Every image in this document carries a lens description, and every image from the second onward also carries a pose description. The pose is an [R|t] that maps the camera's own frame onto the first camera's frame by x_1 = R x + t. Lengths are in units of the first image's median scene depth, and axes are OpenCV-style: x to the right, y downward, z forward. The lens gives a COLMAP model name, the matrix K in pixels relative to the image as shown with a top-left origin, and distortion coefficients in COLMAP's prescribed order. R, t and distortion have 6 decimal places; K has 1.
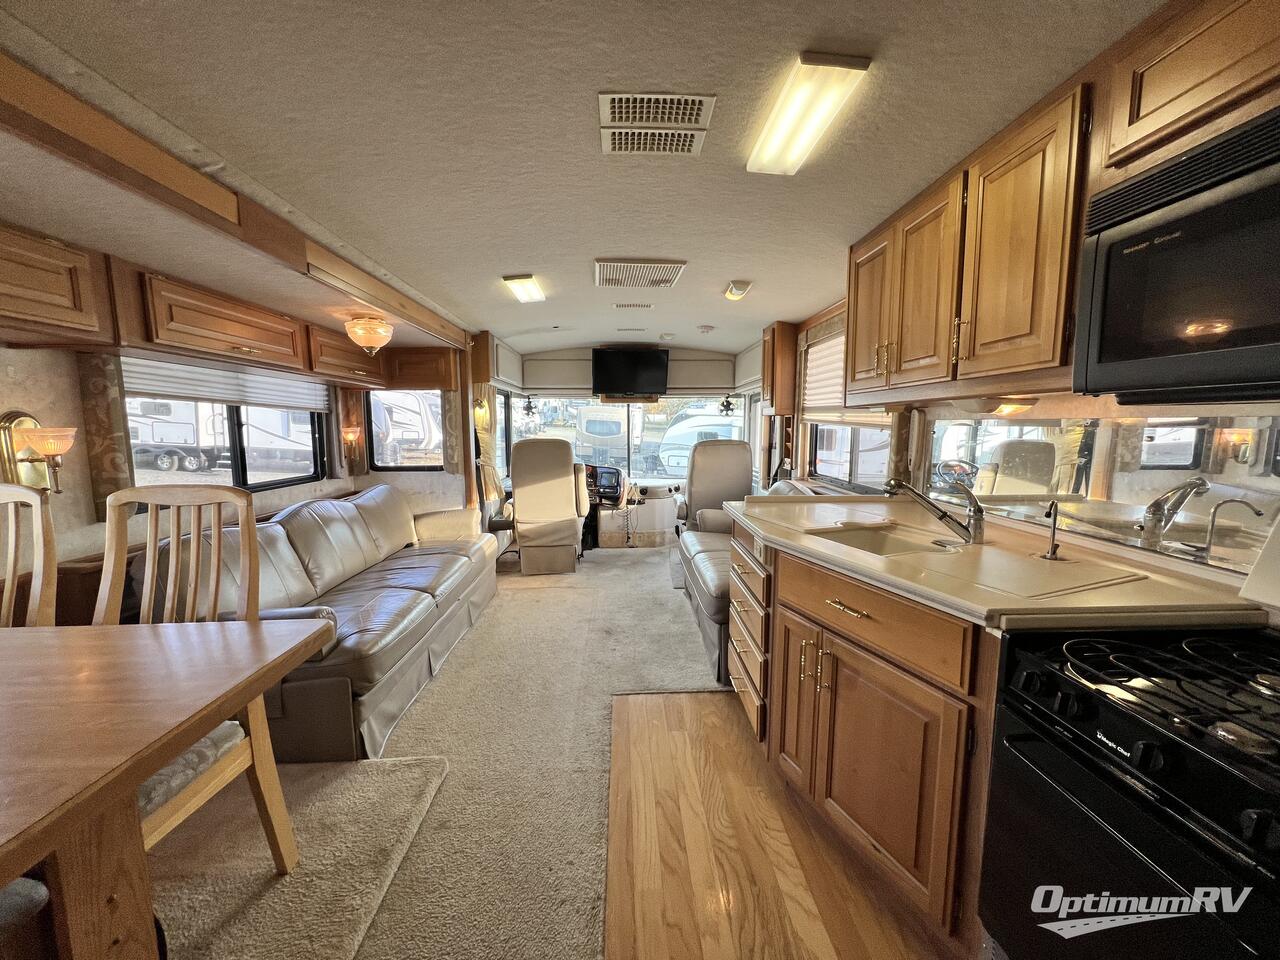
lens RADIAL K [[511.3, 0, 637.7], [0, 511.3, 483.8], [0, 0, 1]] dist [-0.000374, -0.000260]
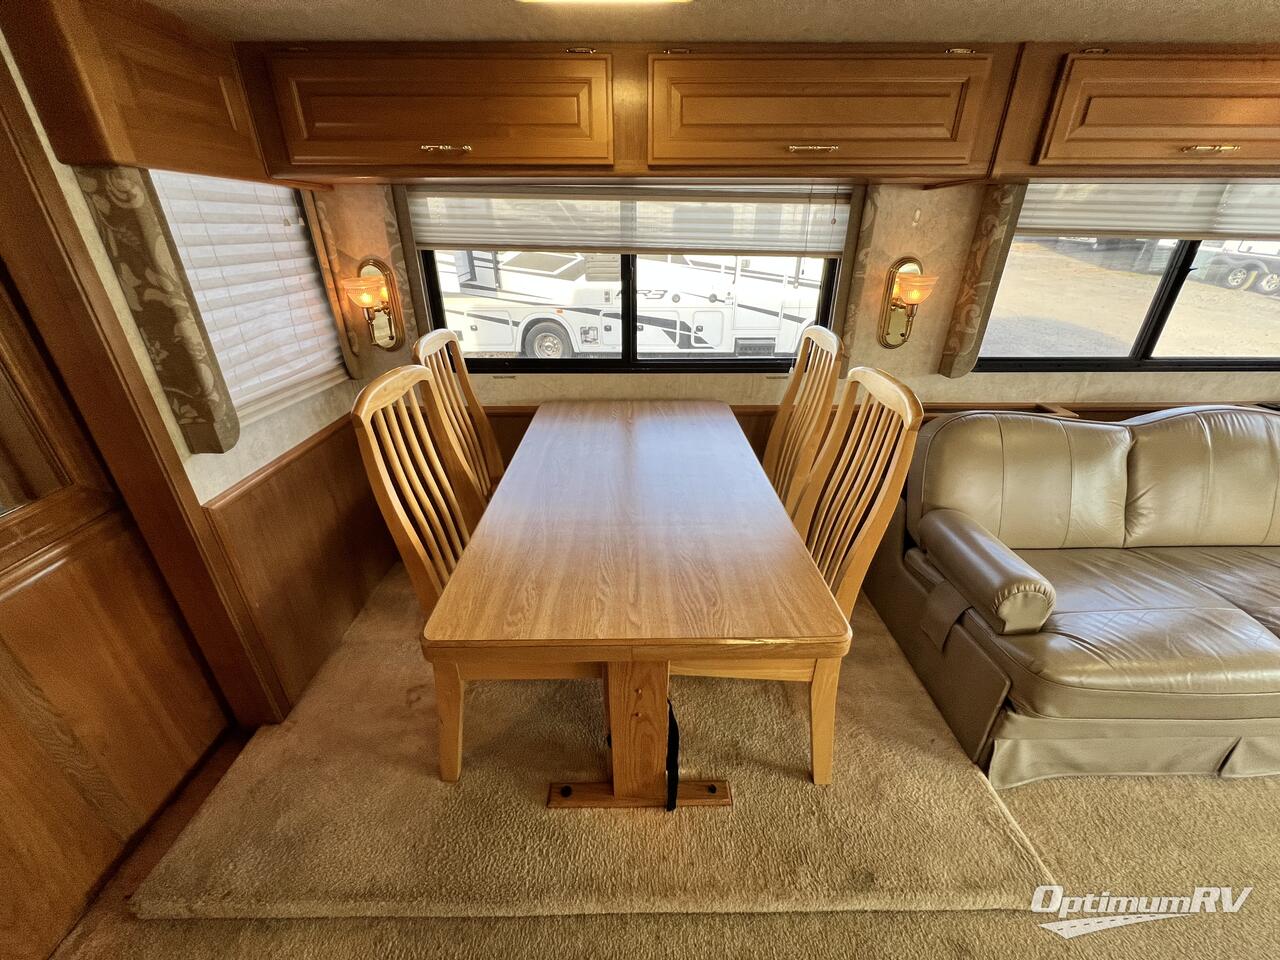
lens RADIAL K [[511.3, 0, 638.3], [0, 511.3, 485.6], [0, 0, 1]] dist [-0.000374, -0.000260]
pose [[-0.021890, 0.453089, -0.891196, -0.012095], [-0.111599, 0.884732, 0.452544, -0.041574], [0.993512, 0.109362, 0.031197, 0.137488]]
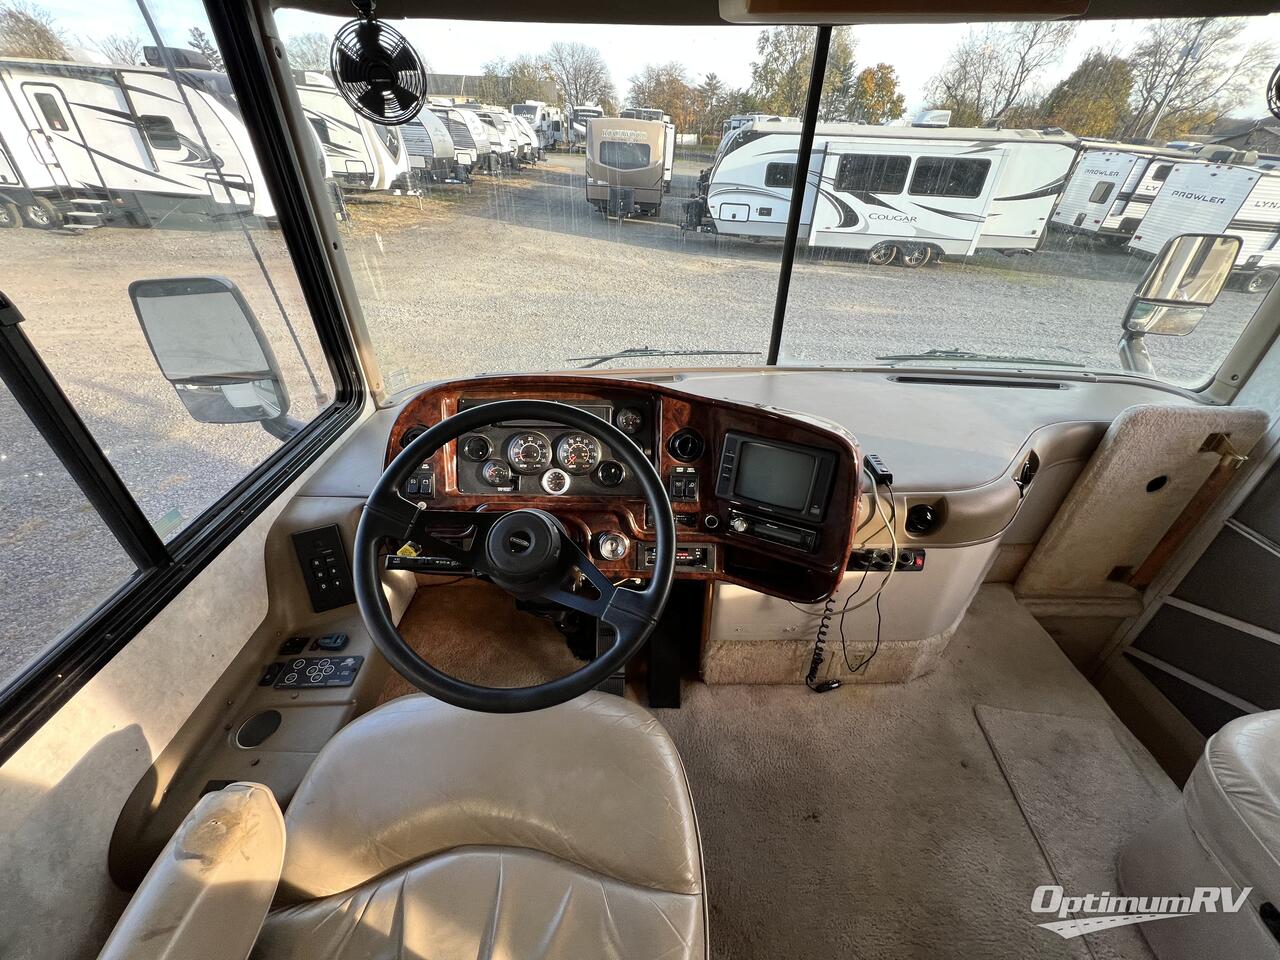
lens RADIAL K [[511.3, 0, 643.0], [0, 511.3, 482.7], [0, 0, 1]] dist [-0.000374, -0.000260]
pose [[0.999722, 0.013937, -0.019028, -0.107202], [-0.003965, 0.894555, 0.446940, -0.098448], [0.023251, -0.446740, 0.894362, 0.811167]]
